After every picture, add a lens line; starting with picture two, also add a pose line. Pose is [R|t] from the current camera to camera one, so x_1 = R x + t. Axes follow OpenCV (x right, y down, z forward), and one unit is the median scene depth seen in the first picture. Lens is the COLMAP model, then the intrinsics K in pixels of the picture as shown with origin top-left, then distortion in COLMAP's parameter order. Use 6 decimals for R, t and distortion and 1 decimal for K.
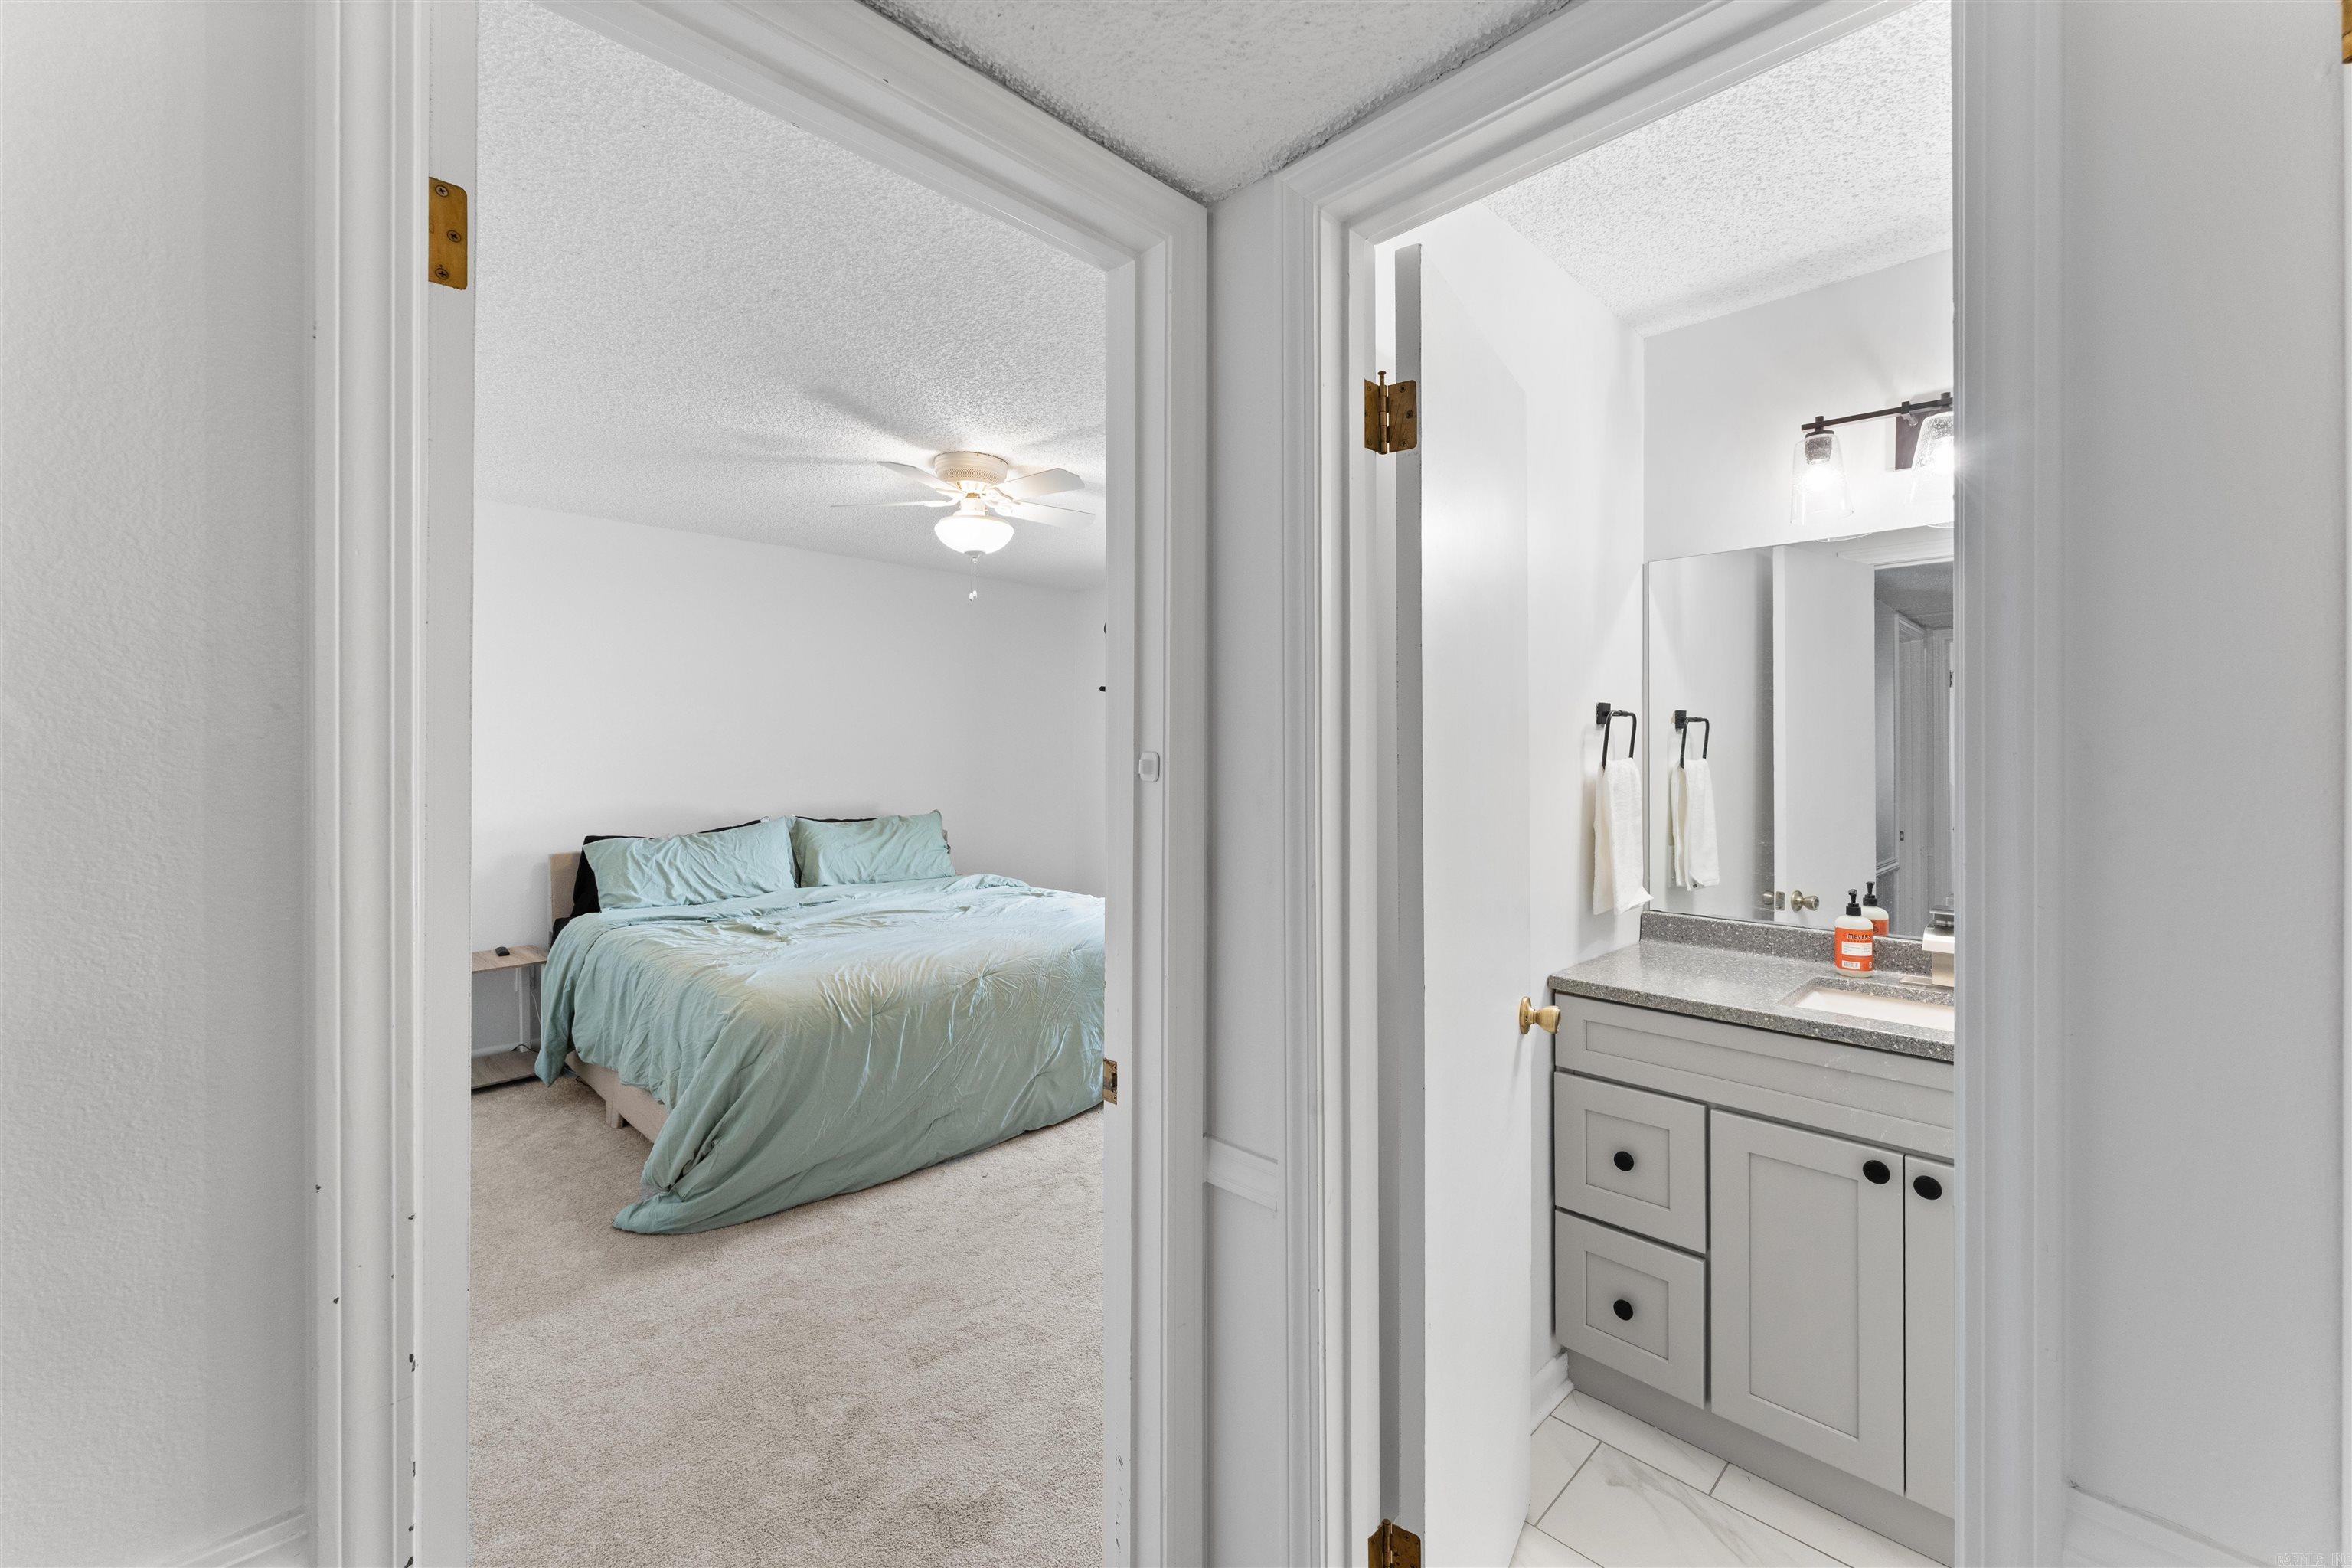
lens RADIAL K [[949.3, 0, 1176.5], [0, 949.3, 747.5], [0, 0, 1]] dist [-0.001988, -0.000262]
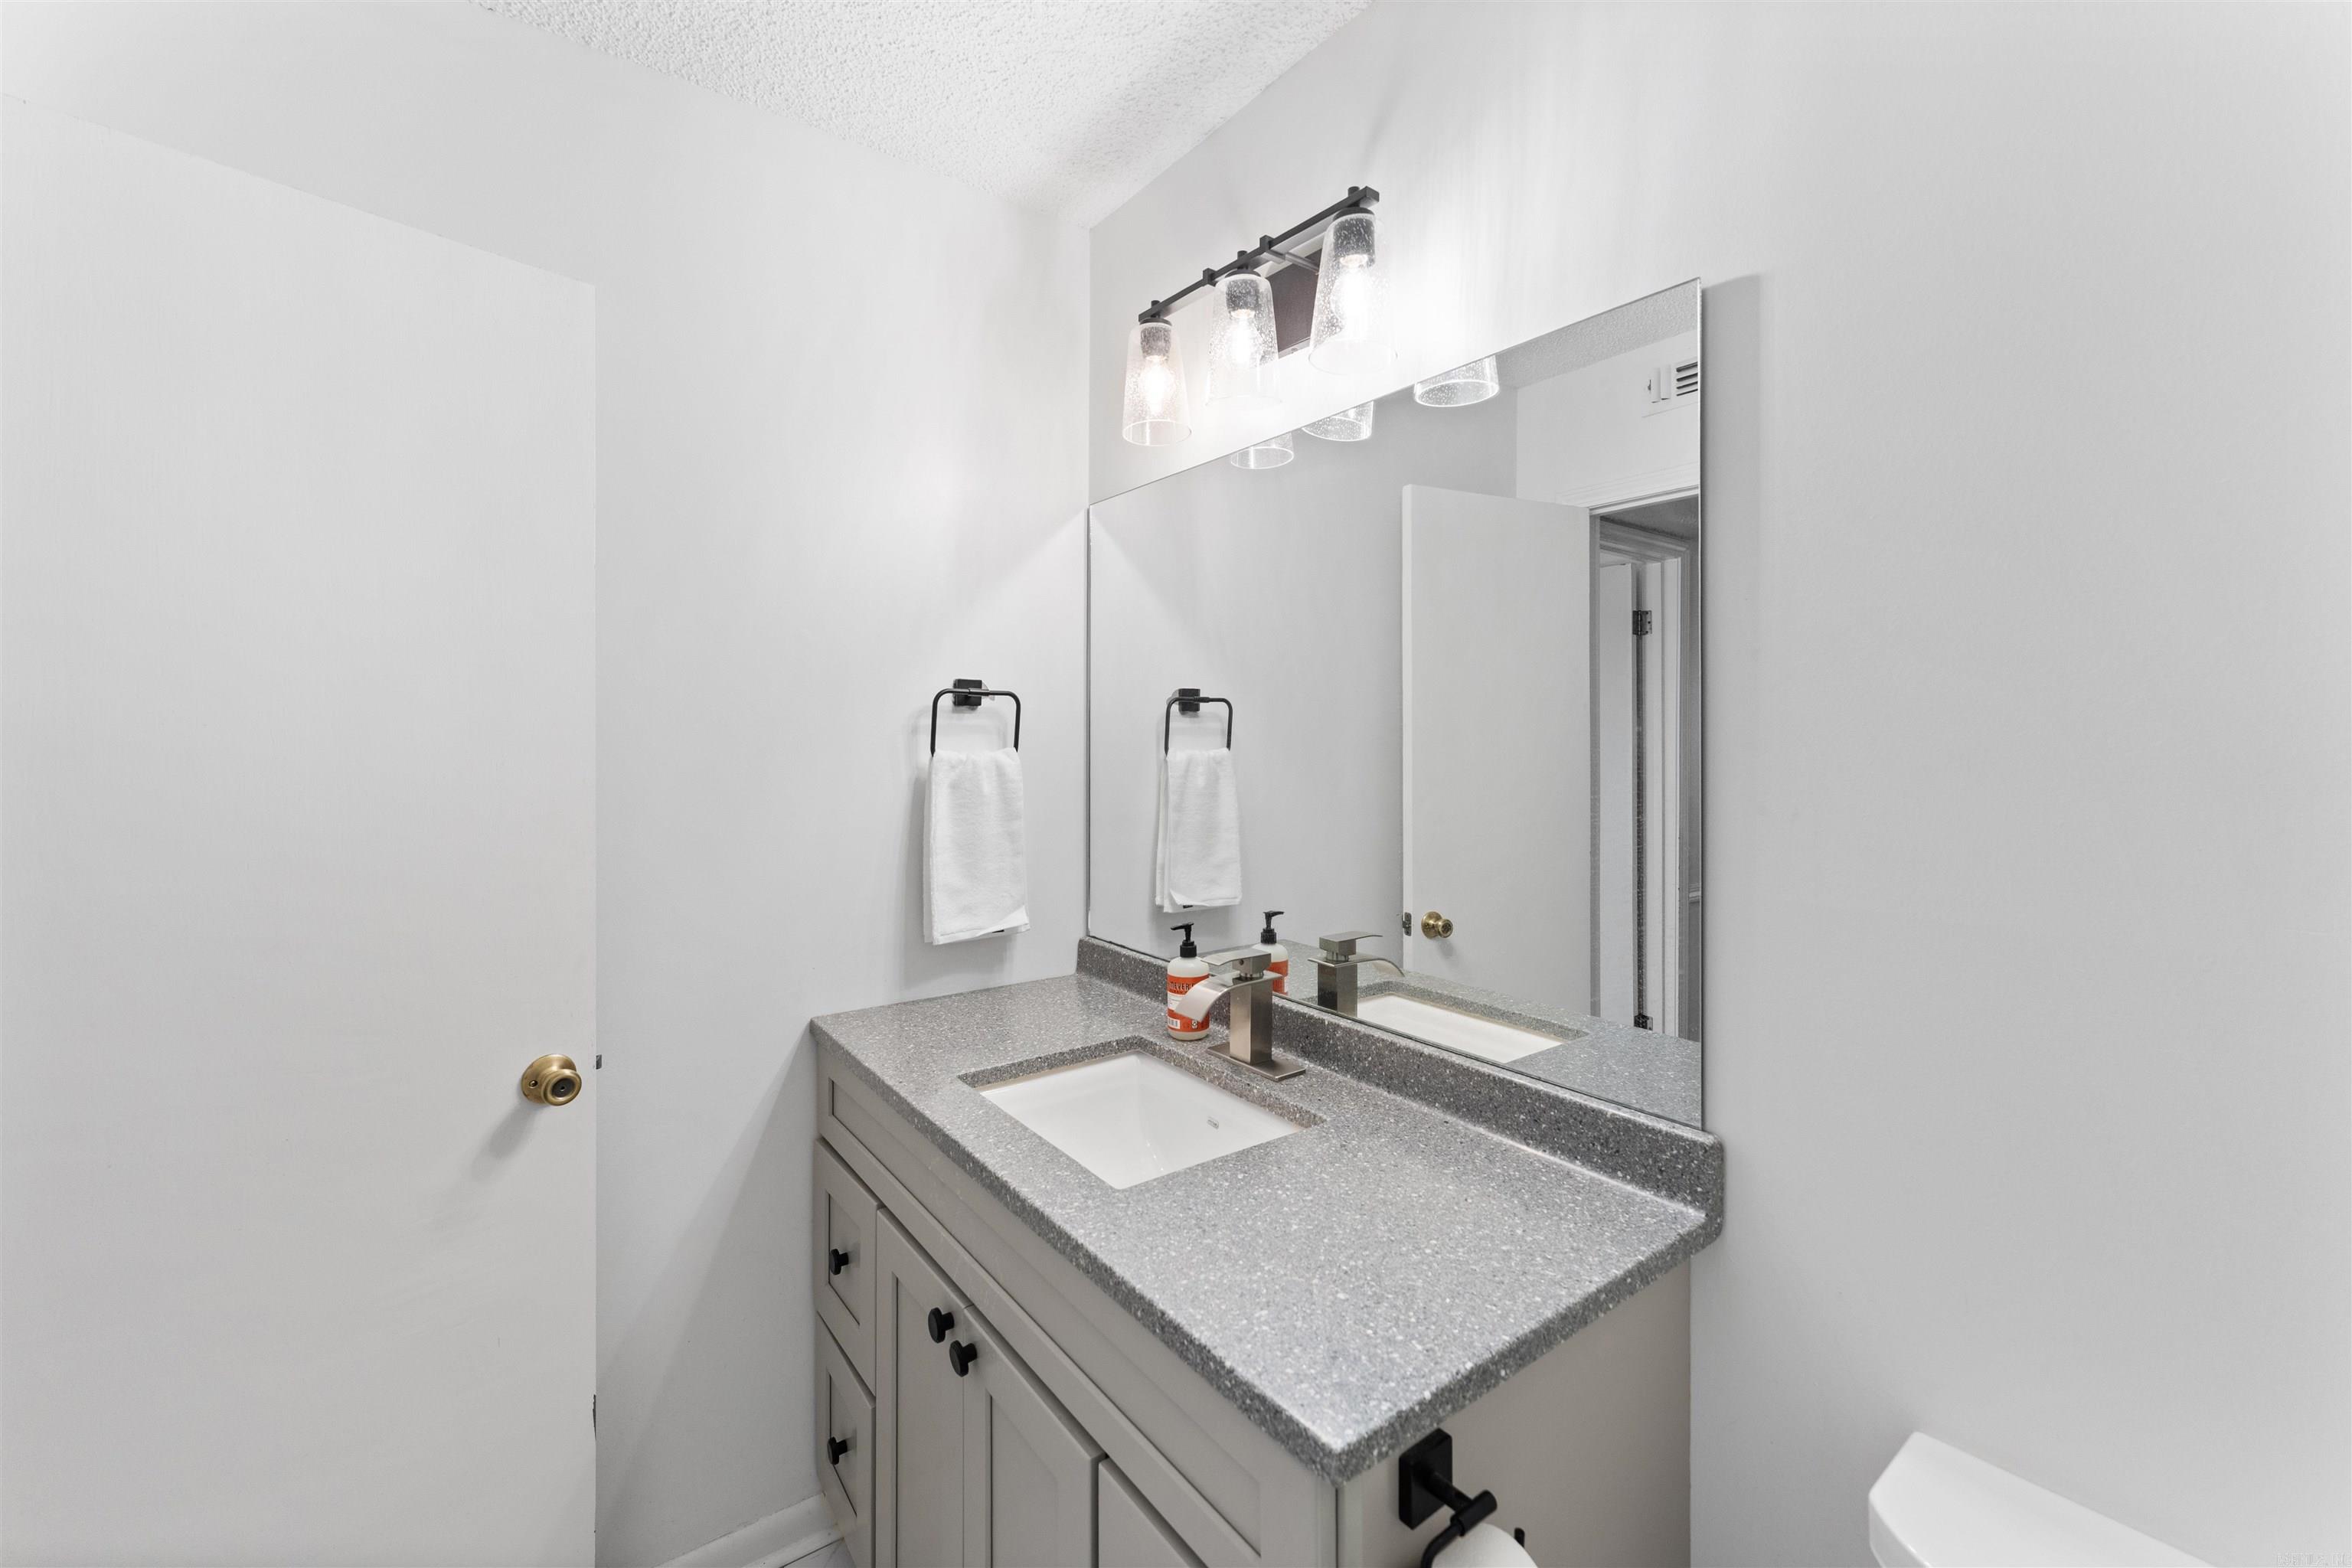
lens RADIAL K [[949.3, 0, 1176.5], [0, 949.3, 747.5], [0, 0, 1]] dist [-0.001988, -0.000262]
pose [[0.990548, 0.002866, -0.137139, 0.762341], [-0.000947, 0.999901, 0.014053, -0.001301], [0.137165, -0.013791, 0.990452, 0.234714]]
